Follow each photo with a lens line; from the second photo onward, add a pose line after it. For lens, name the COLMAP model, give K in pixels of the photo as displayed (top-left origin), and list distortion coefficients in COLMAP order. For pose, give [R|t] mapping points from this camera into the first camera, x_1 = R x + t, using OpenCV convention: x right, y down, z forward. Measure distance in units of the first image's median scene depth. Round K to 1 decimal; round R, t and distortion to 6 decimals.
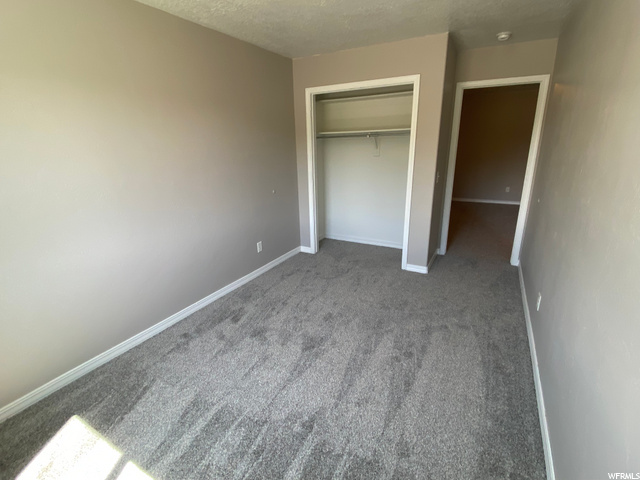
lens RADIAL K [[299.8, 0, 311.0], [0, 299.8, 238.3], [0, 0, 1]] dist [-0.000518, -0.000091]
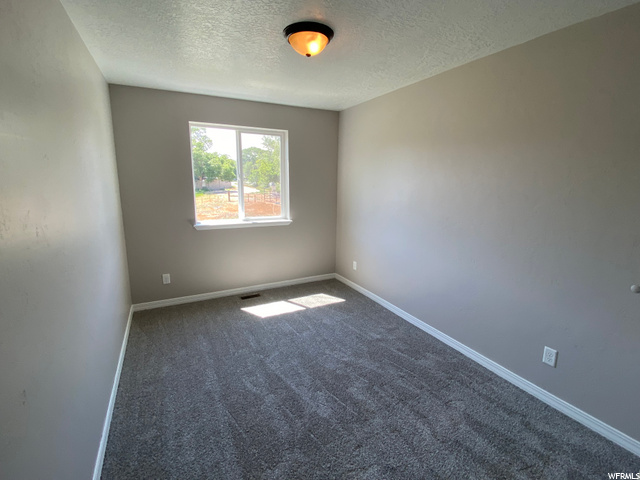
lens RADIAL K [[299.8, 0, 311.0], [0, 299.8, 238.3], [0, 0, 1]] dist [-0.000518, -0.000091]
pose [[-0.556273, 0.185945, -0.809929, 0.740586], [-0.246122, 0.894049, 0.374299, -0.404451], [0.793715, 0.407554, -0.451570, 1.197578]]
